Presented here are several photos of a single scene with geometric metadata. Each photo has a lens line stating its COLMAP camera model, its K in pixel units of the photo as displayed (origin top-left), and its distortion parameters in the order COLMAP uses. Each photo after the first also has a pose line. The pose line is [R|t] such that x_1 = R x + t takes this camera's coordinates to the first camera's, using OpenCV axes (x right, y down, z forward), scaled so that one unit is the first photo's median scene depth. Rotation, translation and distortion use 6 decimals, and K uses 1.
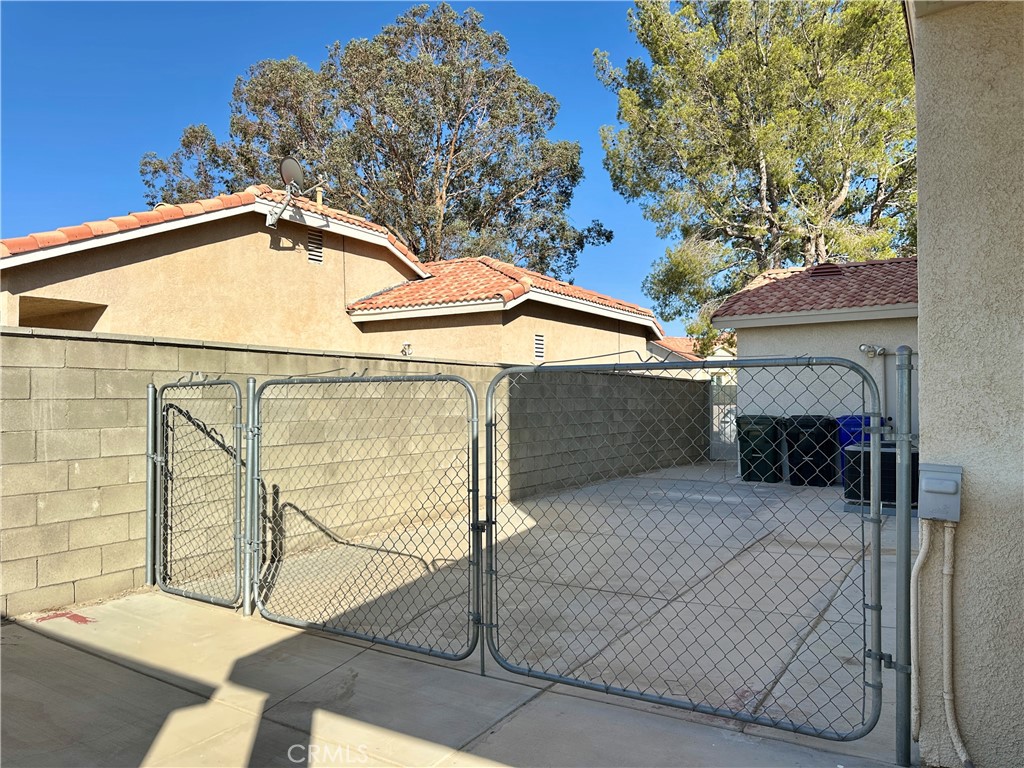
lens RADIAL K [[732.2, 0, 515.2], [0, 732.2, 385.1], [0, 0, 1]] dist [0.095015, -0.142214]
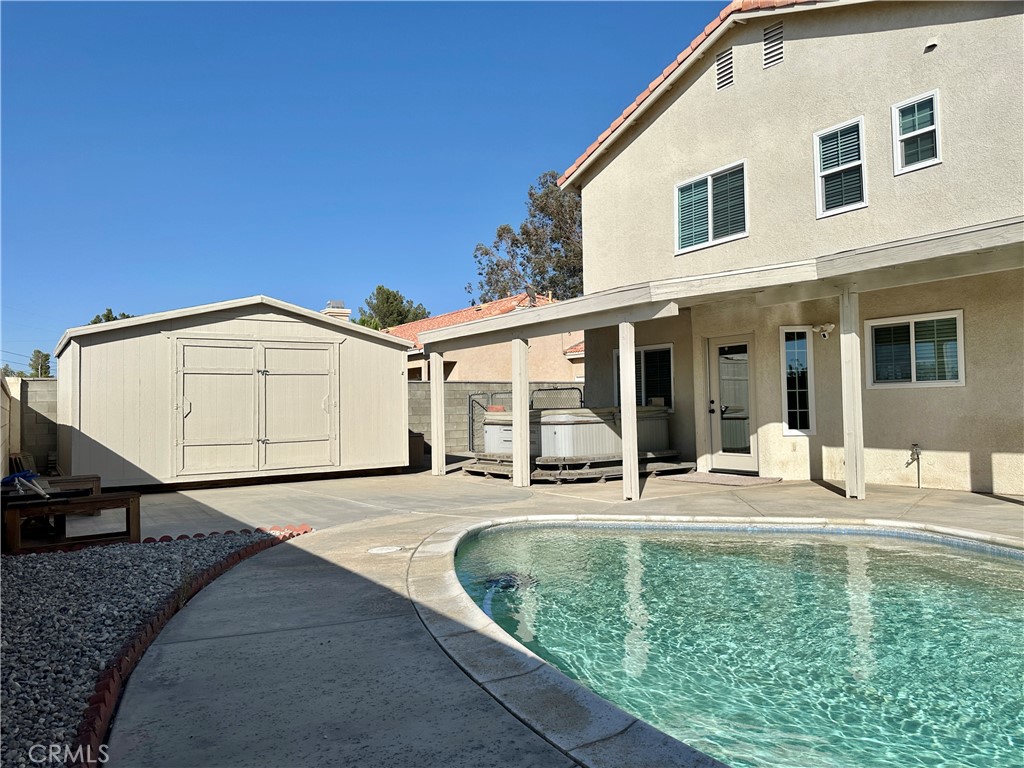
lens RADIAL K [[732.2, 0, 515.2], [0, 732.2, 385.1], [0, 0, 1]] dist [0.095015, -0.142214]
pose [[0.910130, -0.024391, -0.413603, 0.914370], [0.023193, 0.999700, -0.007918, -0.008971], [0.413672, -0.002387, 0.910423, -1.645479]]
